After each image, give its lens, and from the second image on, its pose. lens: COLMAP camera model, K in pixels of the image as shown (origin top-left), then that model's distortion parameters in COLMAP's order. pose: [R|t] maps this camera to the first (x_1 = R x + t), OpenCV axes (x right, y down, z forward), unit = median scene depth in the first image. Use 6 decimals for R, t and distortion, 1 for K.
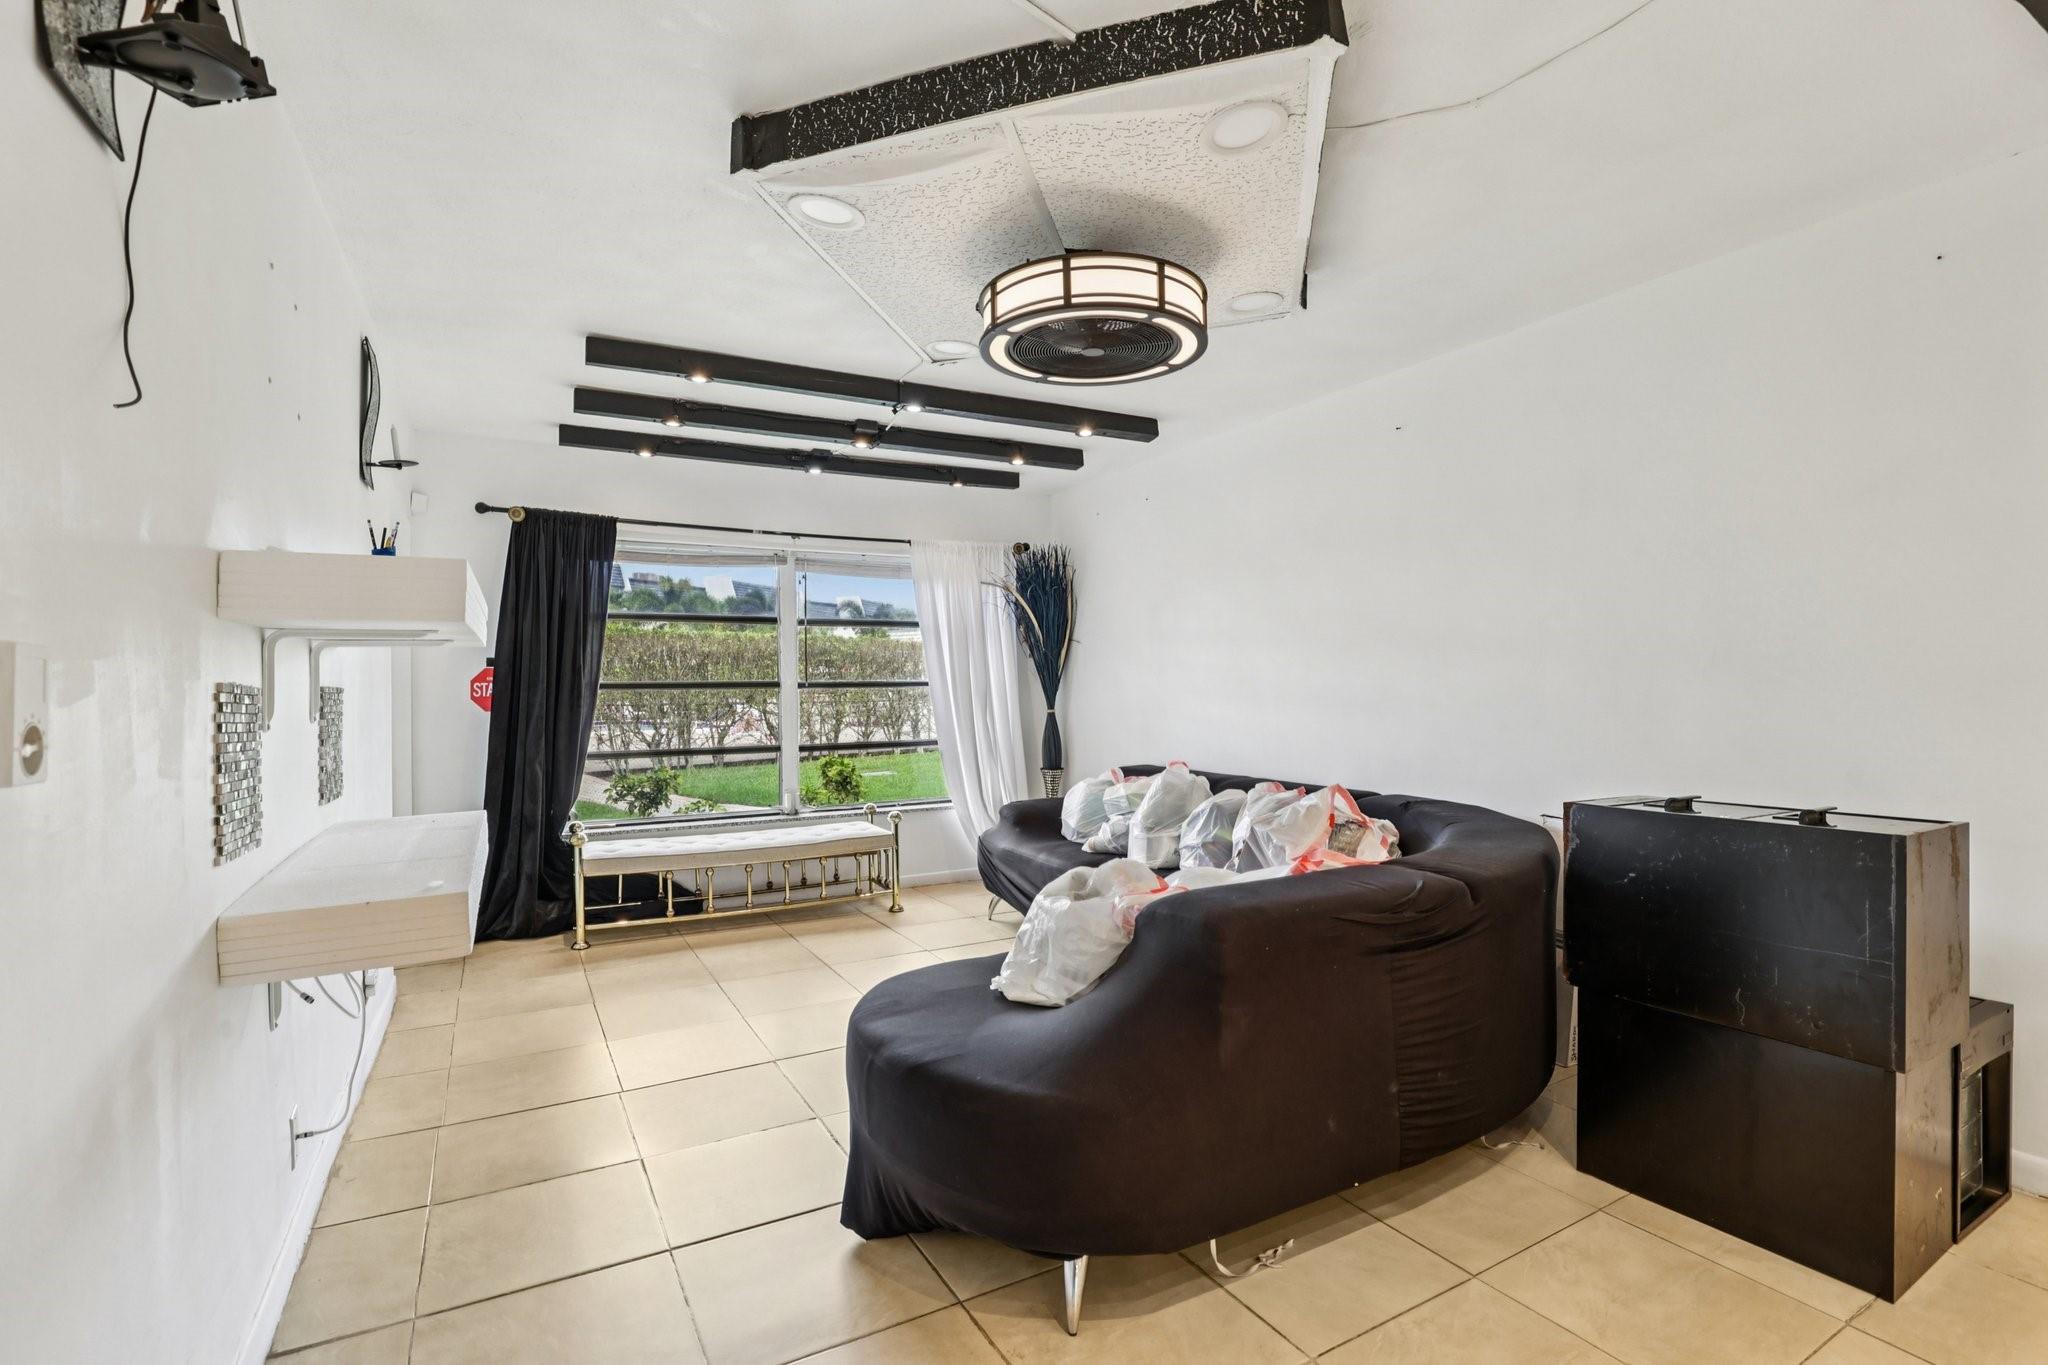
lens RADIAL K [[938.1, 0, 1030.8], [0, 938.1, 692.6], [0, 0, 1]] dist [-0.033674, 0.006245]
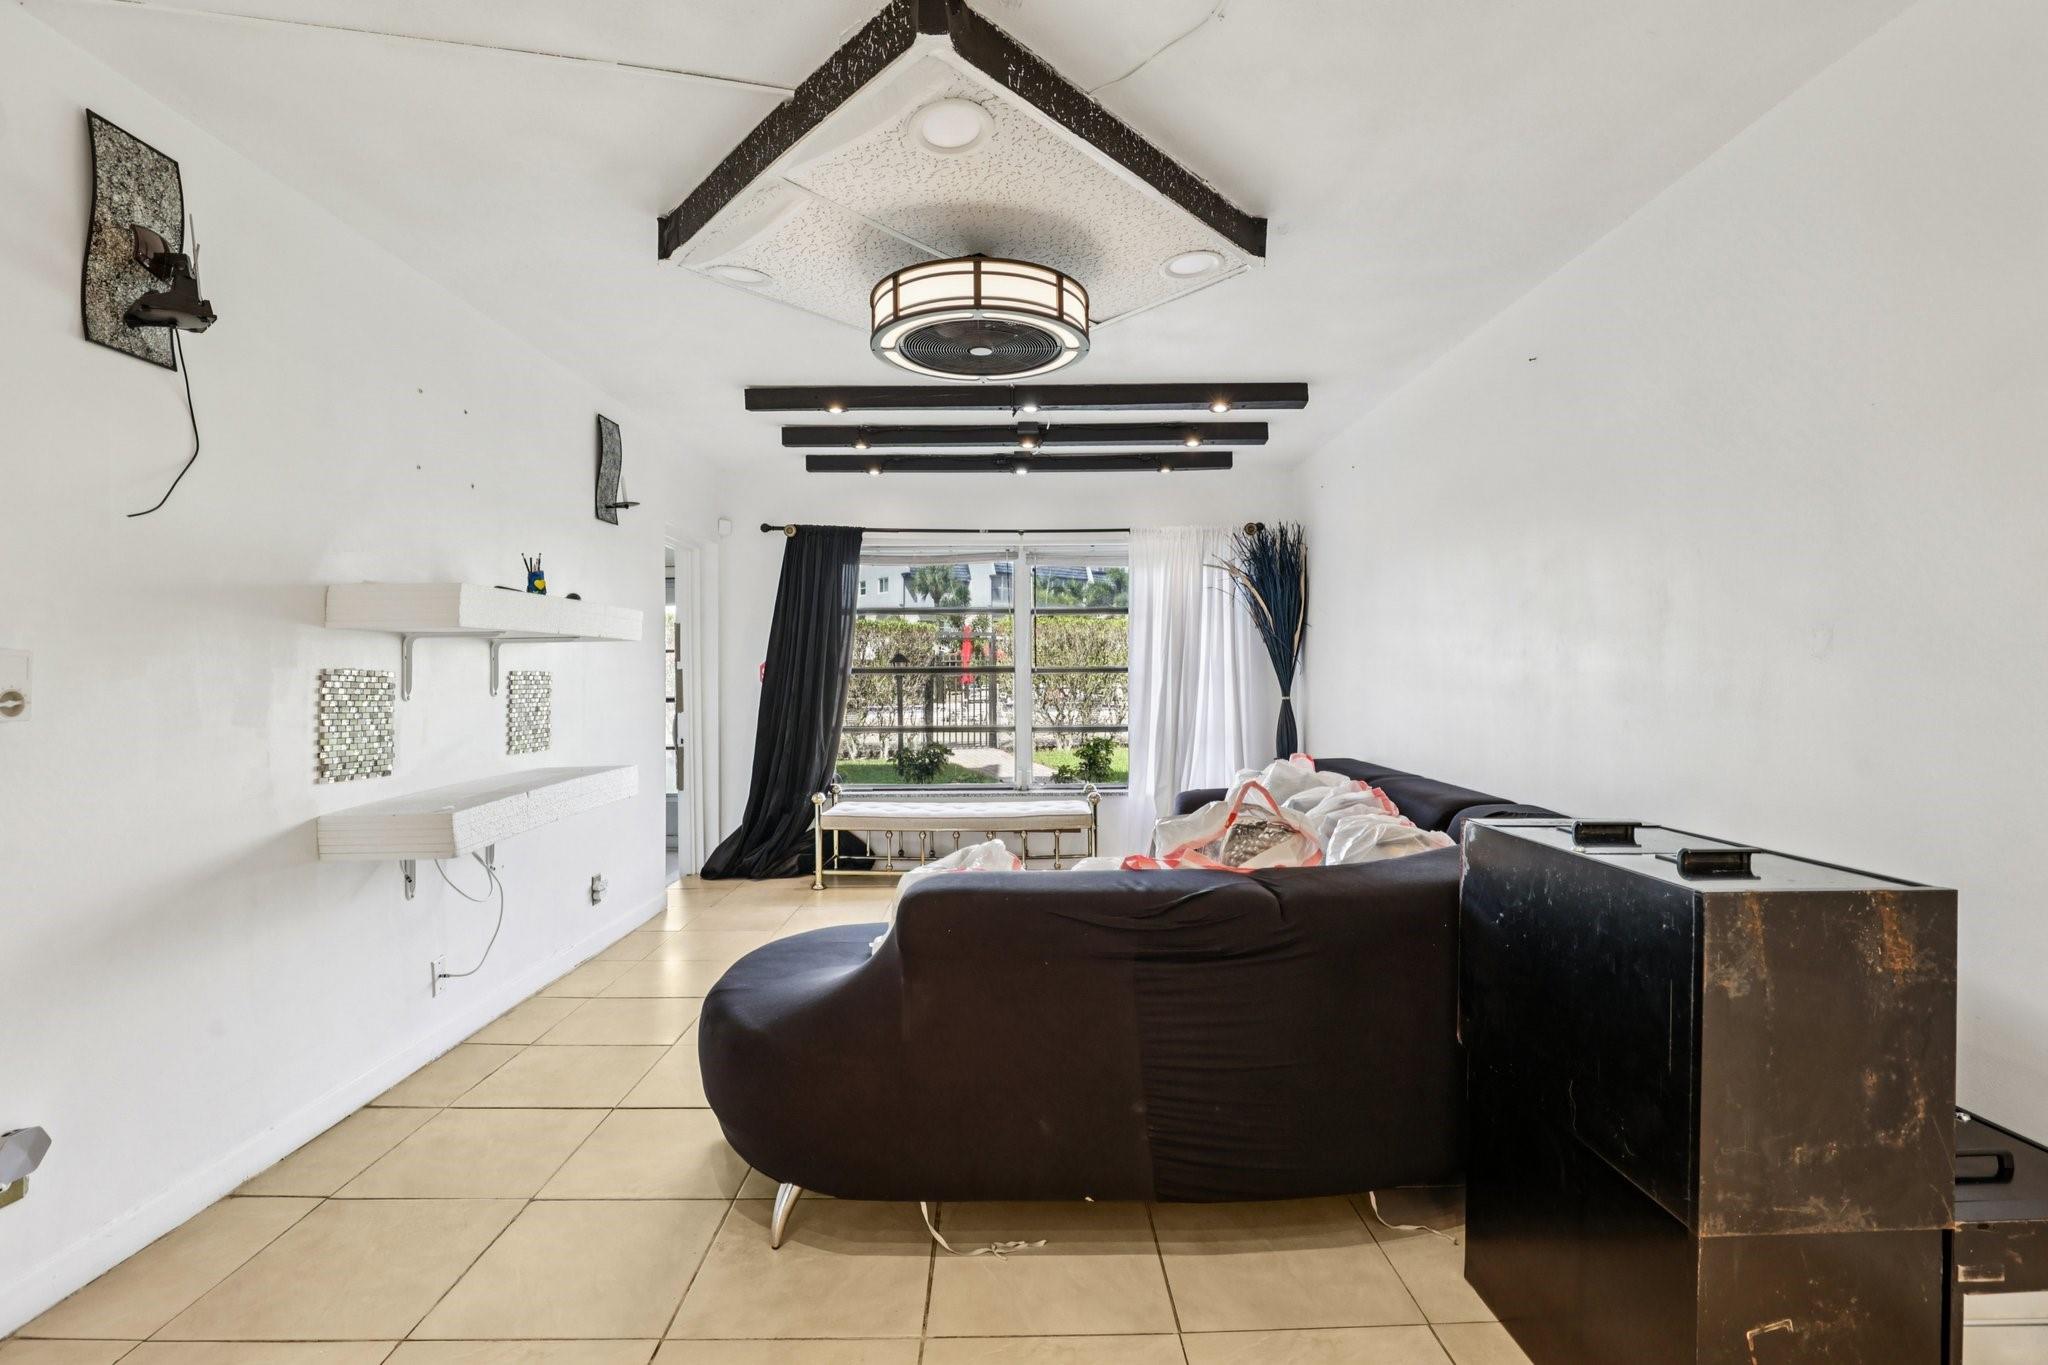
lens RADIAL K [[942.9, 0, 1035.7], [0, 942.9, 675.4], [0, 0, 1]] dist [-0.032411, 0.006684]
pose [[0.881444, 0.004036, -0.472271, 0.339034], [-0.005015, 0.999987, -0.000814, -0.001589], [0.472261, 0.003086, 0.881453, 0.058670]]
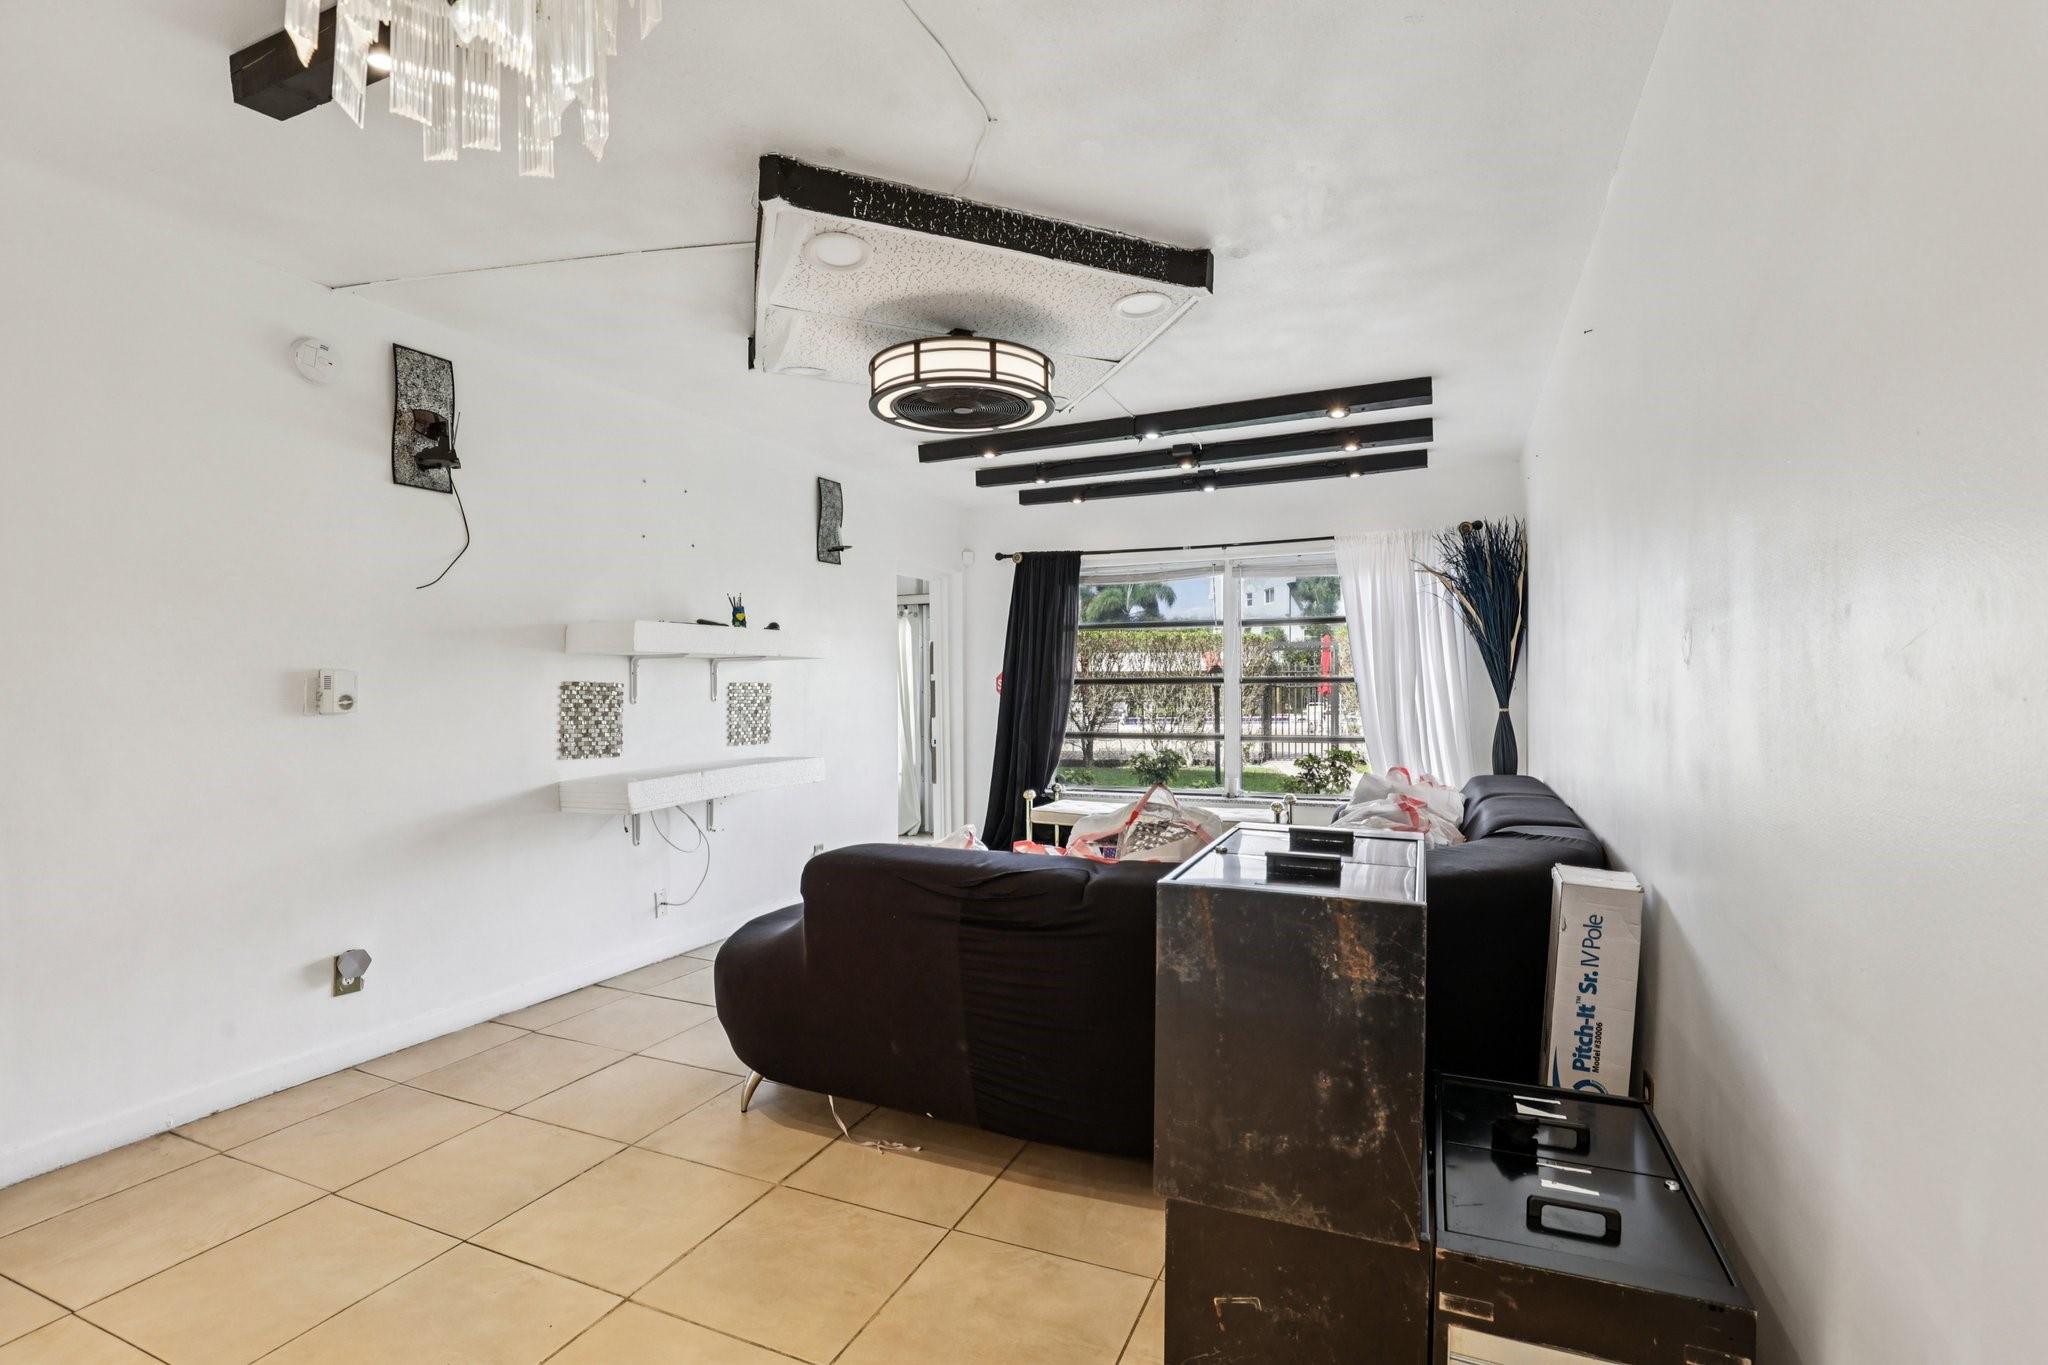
lens RADIAL K [[934.6, 0, 1041.5], [0, 934.6, 695.3], [0, 0, 1]] dist [-0.028151, -0.000229]
pose [[0.610236, 0.011488, -0.792136, 0.607087], [-0.004316, 0.999928, 0.011177, -0.002513], [0.792208, -0.003401, 0.610242, 0.183108]]
